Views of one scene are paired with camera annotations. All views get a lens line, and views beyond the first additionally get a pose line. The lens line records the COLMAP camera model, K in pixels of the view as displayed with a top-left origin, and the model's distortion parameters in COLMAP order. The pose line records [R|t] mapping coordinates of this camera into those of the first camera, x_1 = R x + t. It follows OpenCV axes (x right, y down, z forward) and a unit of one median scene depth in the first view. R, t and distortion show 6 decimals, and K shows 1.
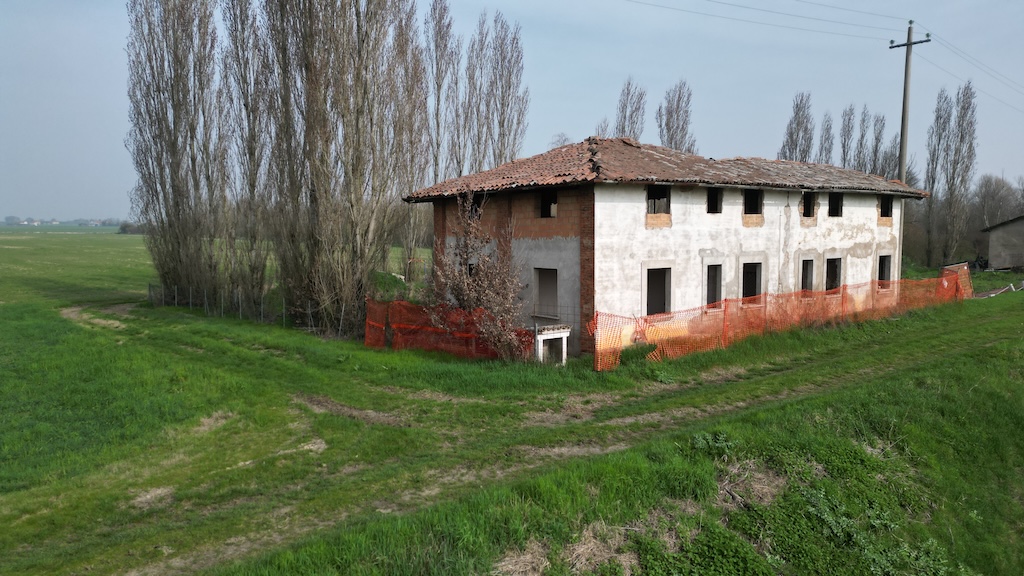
lens RADIAL K [[706.7, 0, 512.0], [0, 706.7, 288.0], [0, 0, 1]] dist [0.123236, -0.129886]
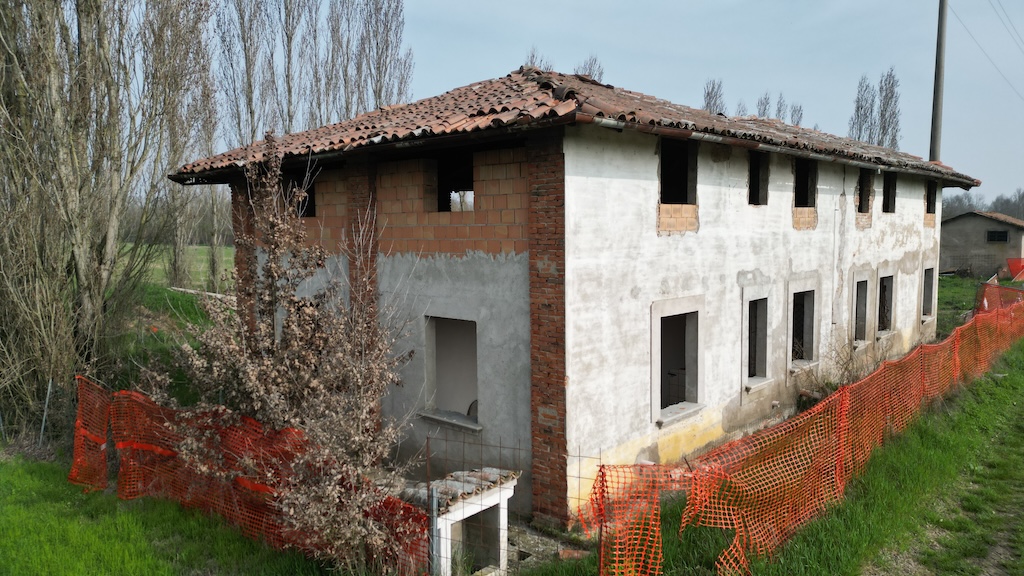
lens RADIAL K [[706.7, 0, 512.0], [0, 706.7, 288.0], [0, 0, 1]] dist [0.123236, -0.129886]
pose [[0.987827, -0.015521, 0.154782, 0.014074], [0.015244, 0.999879, 0.002982, -0.045077], [-0.154809, -0.000586, 0.987944, 0.483246]]
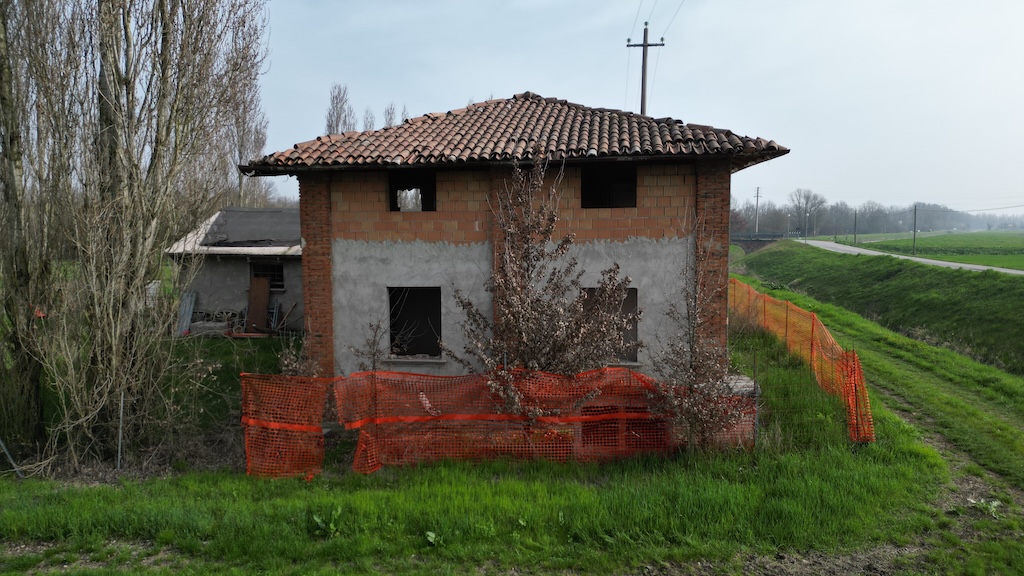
lens RADIAL K [[706.7, 0, 512.0], [0, 706.7, 288.0], [0, 0, 1]] dist [0.123236, -0.129886]
pose [[0.712616, -0.063345, 0.698689, -0.420860], [0.060104, 0.997766, 0.029158, -0.047351], [-0.698975, 0.021216, 0.714831, 0.557338]]
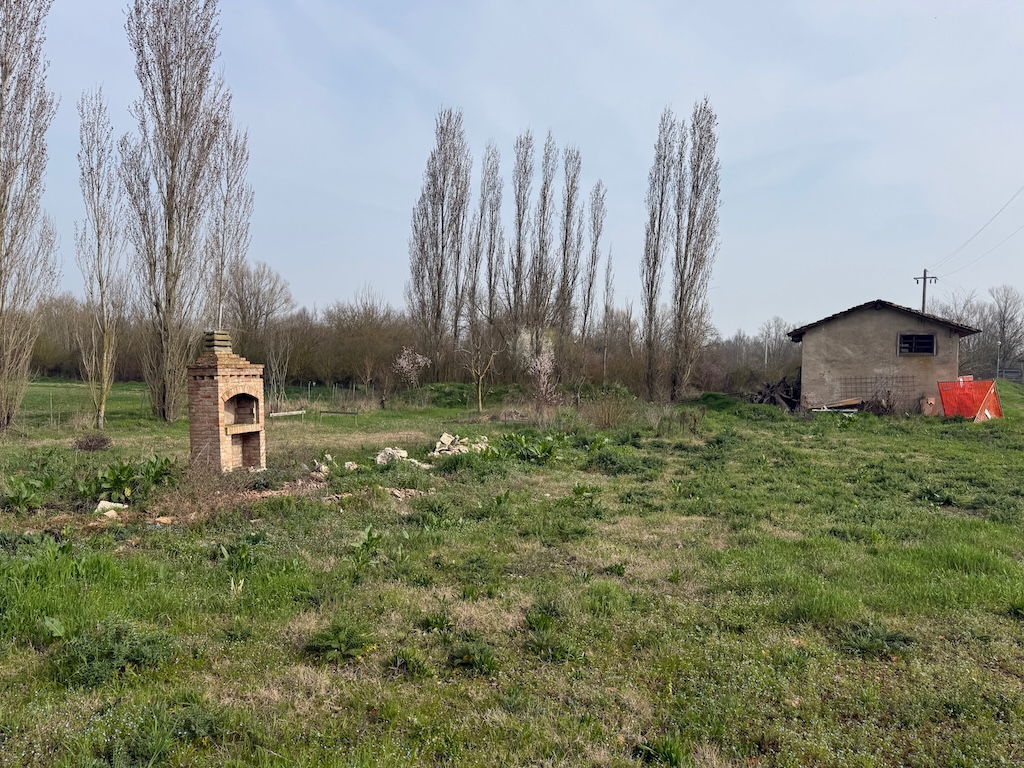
lens RADIAL K [[724.1, 0, 512.0], [0, 724.1, 384.0], [0, 0, 1]] dist [0.102348, -0.109789]
pose [[0.876614, 0.000537, 0.481193, 0.561163], [0.026219, 0.998460, -0.048880, -0.057124], [-0.480479, 0.055465, 0.875251, 1.634701]]
